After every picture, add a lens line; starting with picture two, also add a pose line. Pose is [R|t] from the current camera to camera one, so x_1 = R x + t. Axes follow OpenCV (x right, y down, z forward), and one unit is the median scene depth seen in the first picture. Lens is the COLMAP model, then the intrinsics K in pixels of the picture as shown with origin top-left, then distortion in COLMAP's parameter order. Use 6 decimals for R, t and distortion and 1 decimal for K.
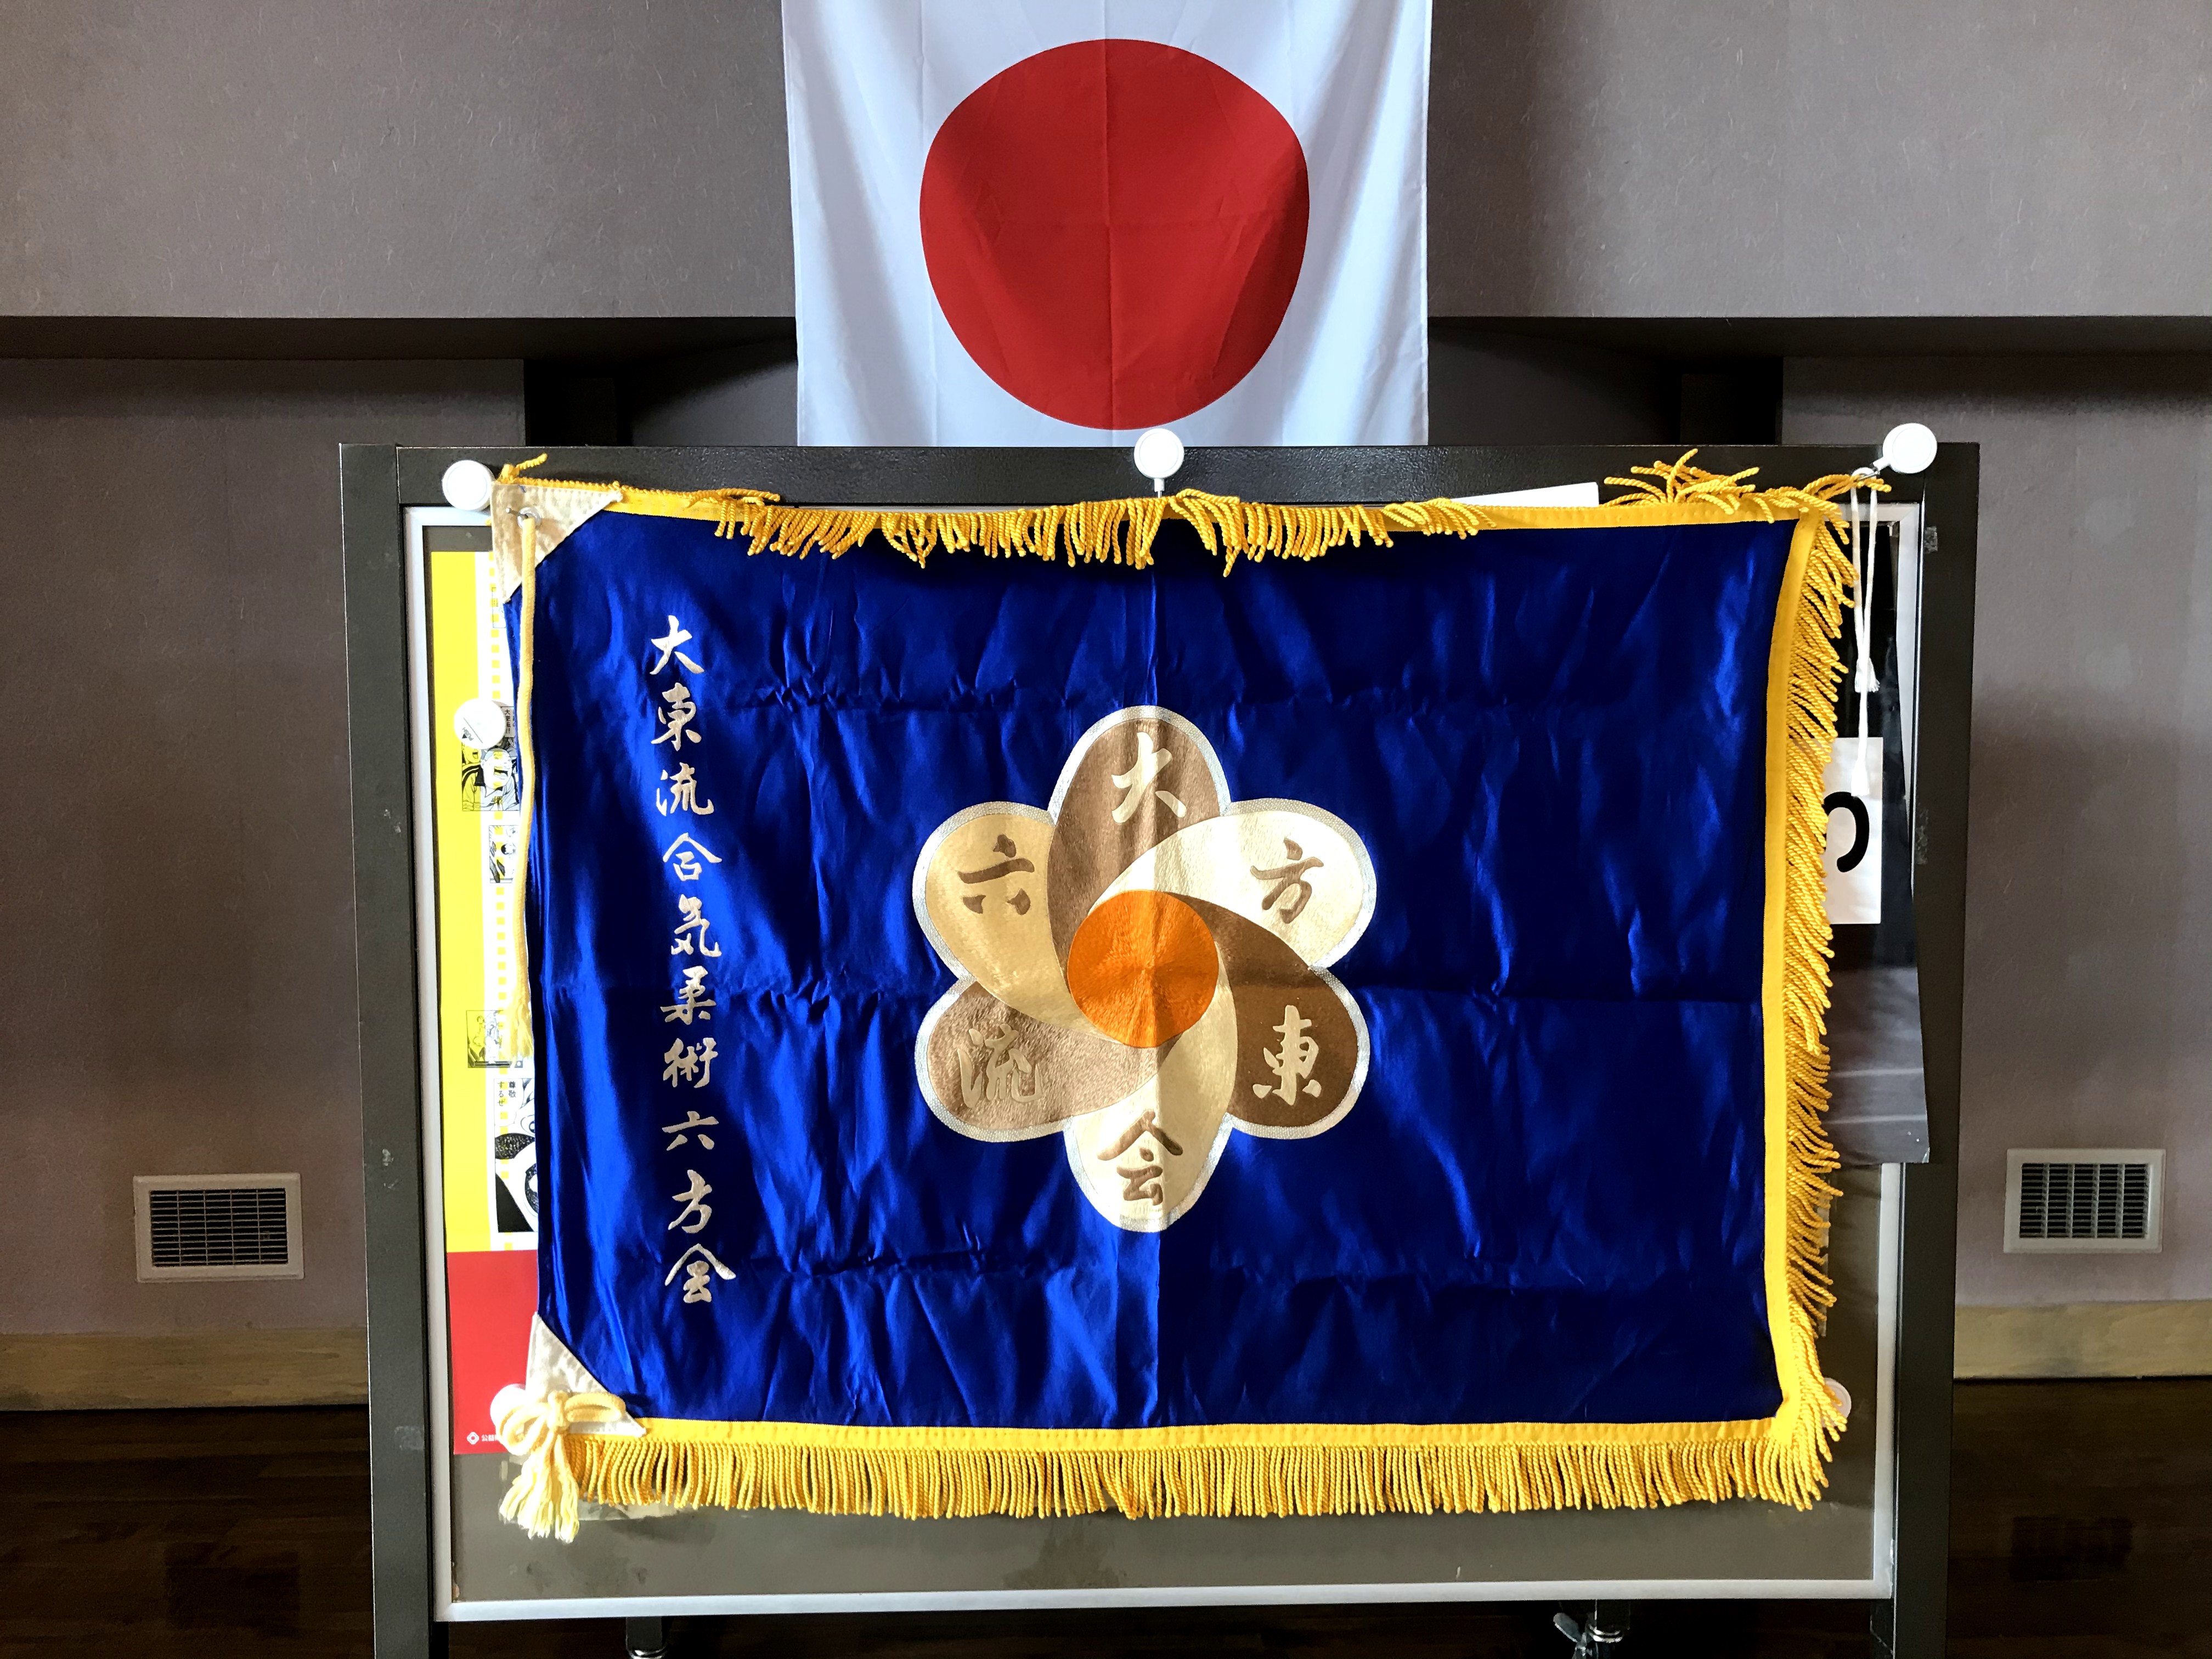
lens RADIAL K [[1847.3, 0, 1103.0], [0, 1847.3, 831.1], [0, 0, 1]] dist [0.005947, -0.001297]
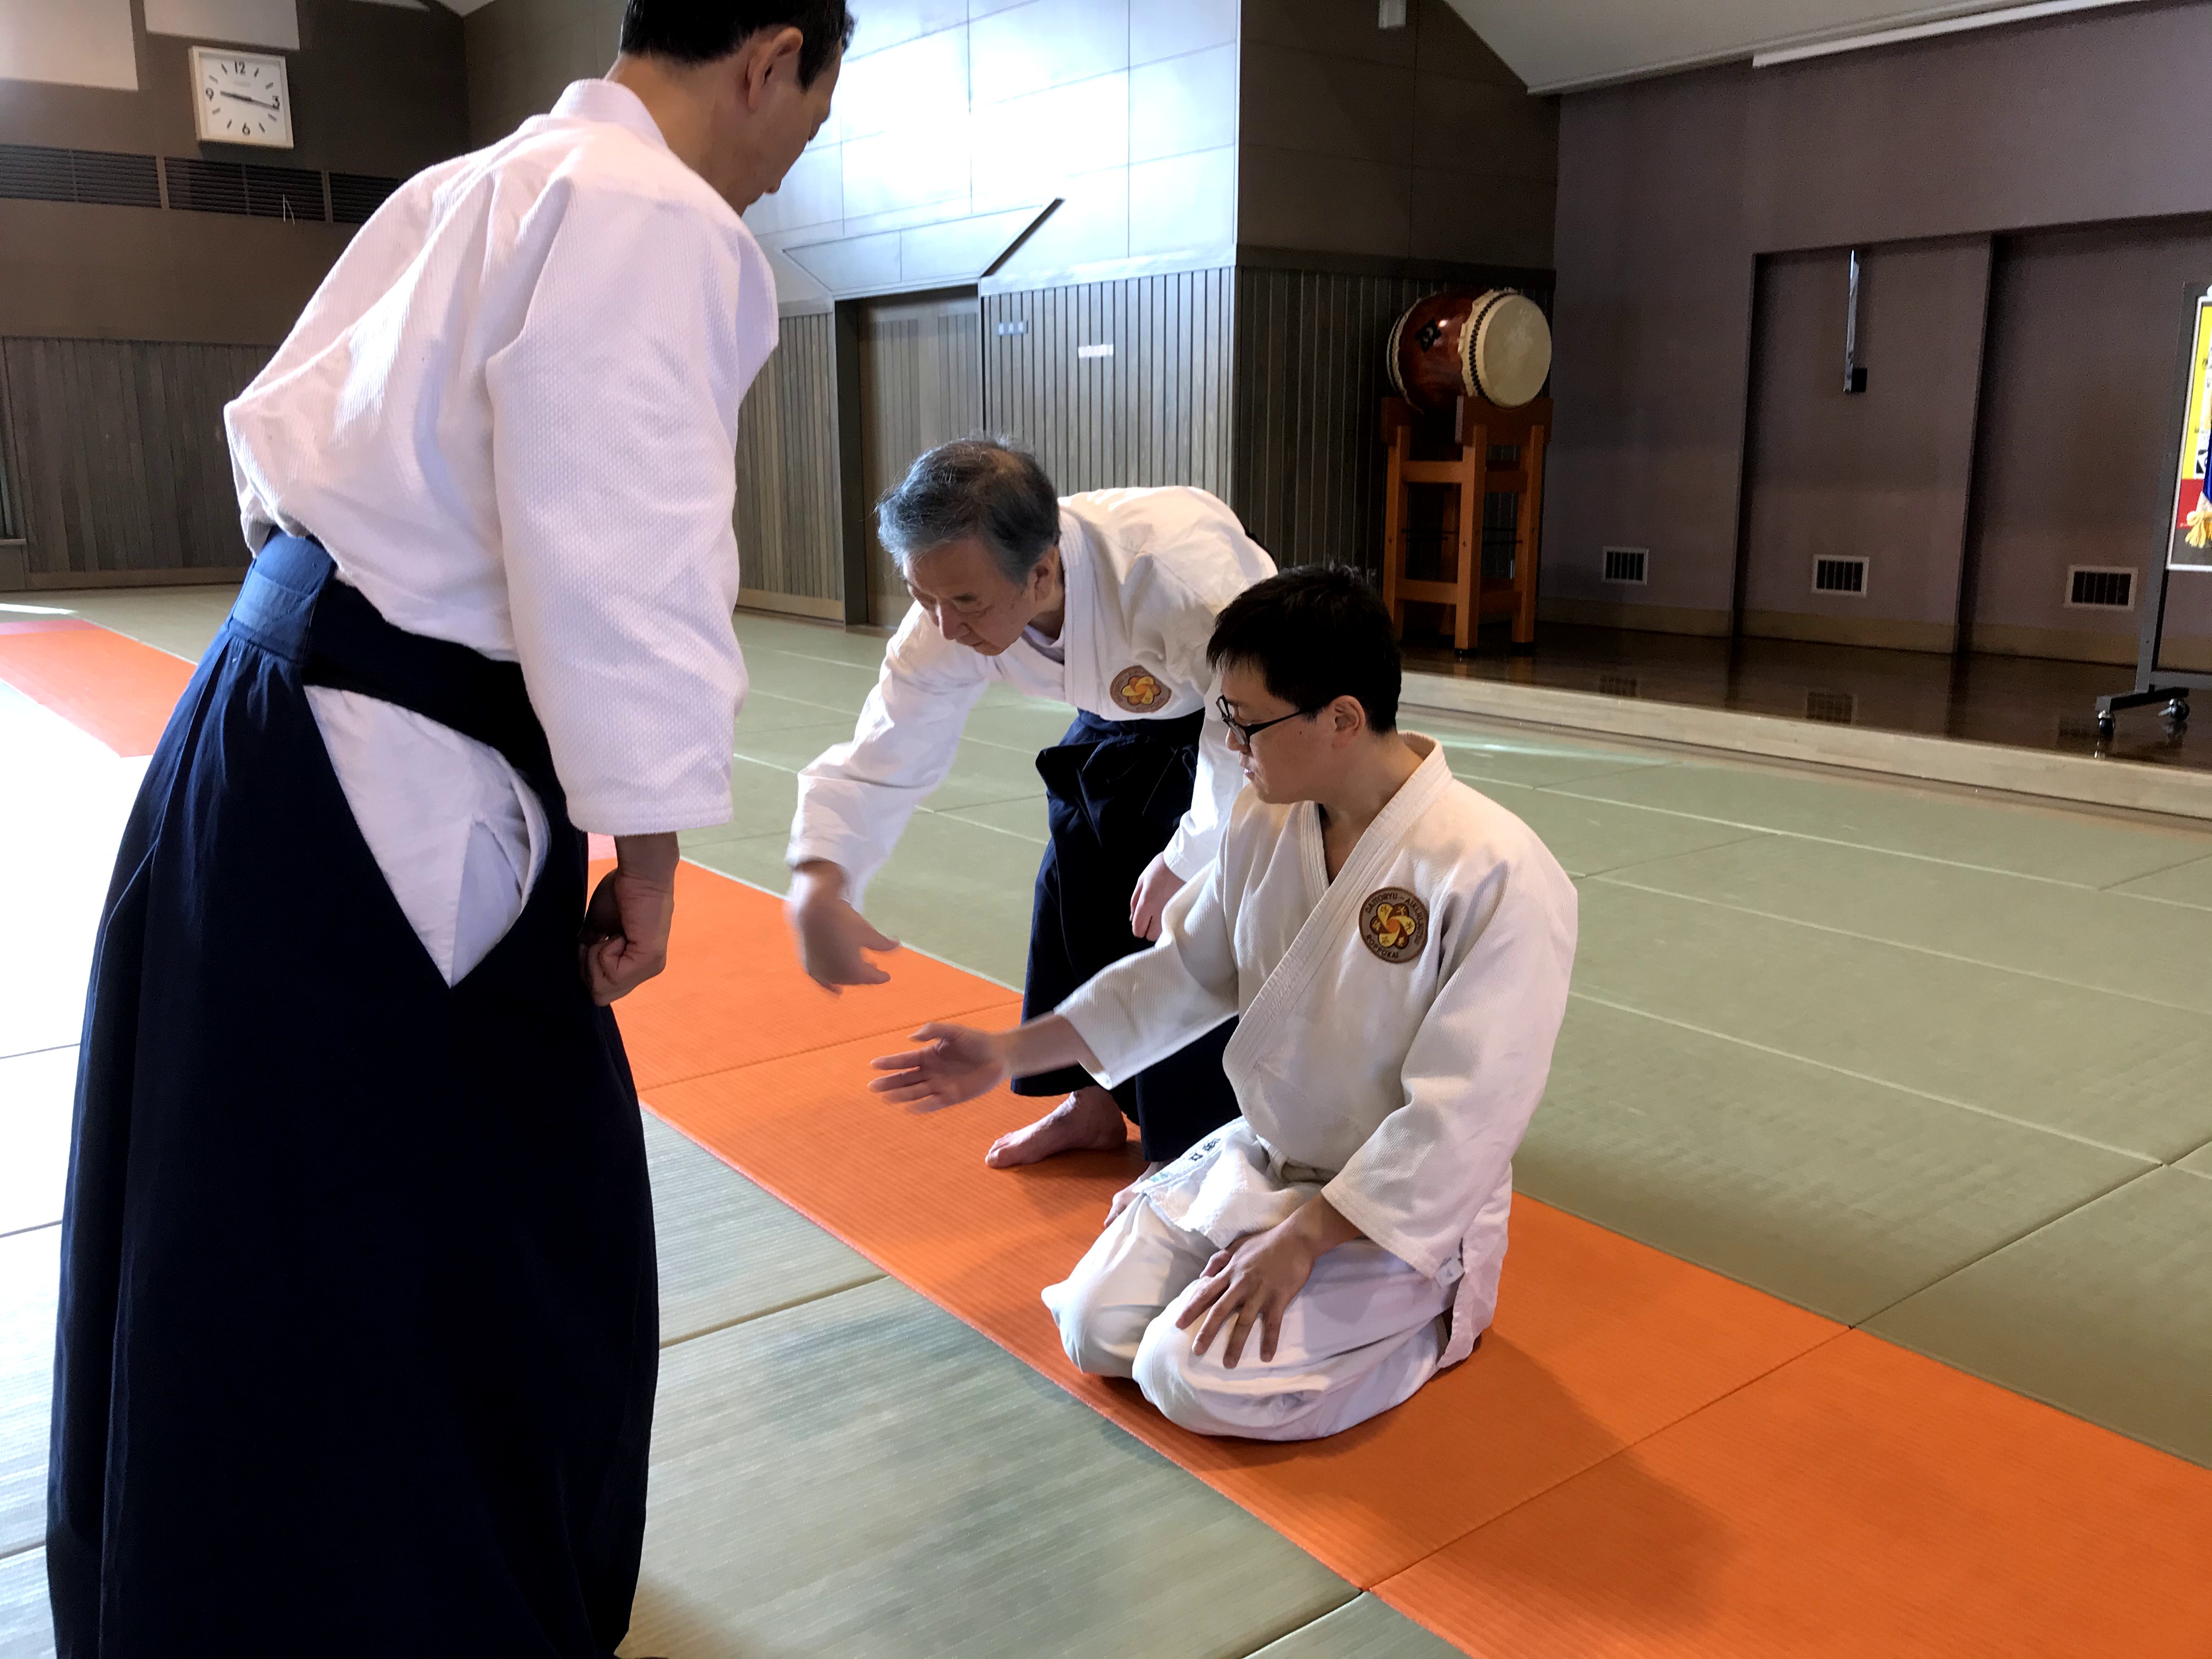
lens RADIAL K [[1847.3, 0, 1123.3], [0, 1847.3, 836.5], [0, 0, 1]] dist [0.005947, -0.001297]
pose [[0.607647, 0.168458, -0.776136, 1.590219], [-0.057297, 0.983998, 0.168716, 0.456795], [0.792138, -0.058049, 0.607575, -3.519880]]
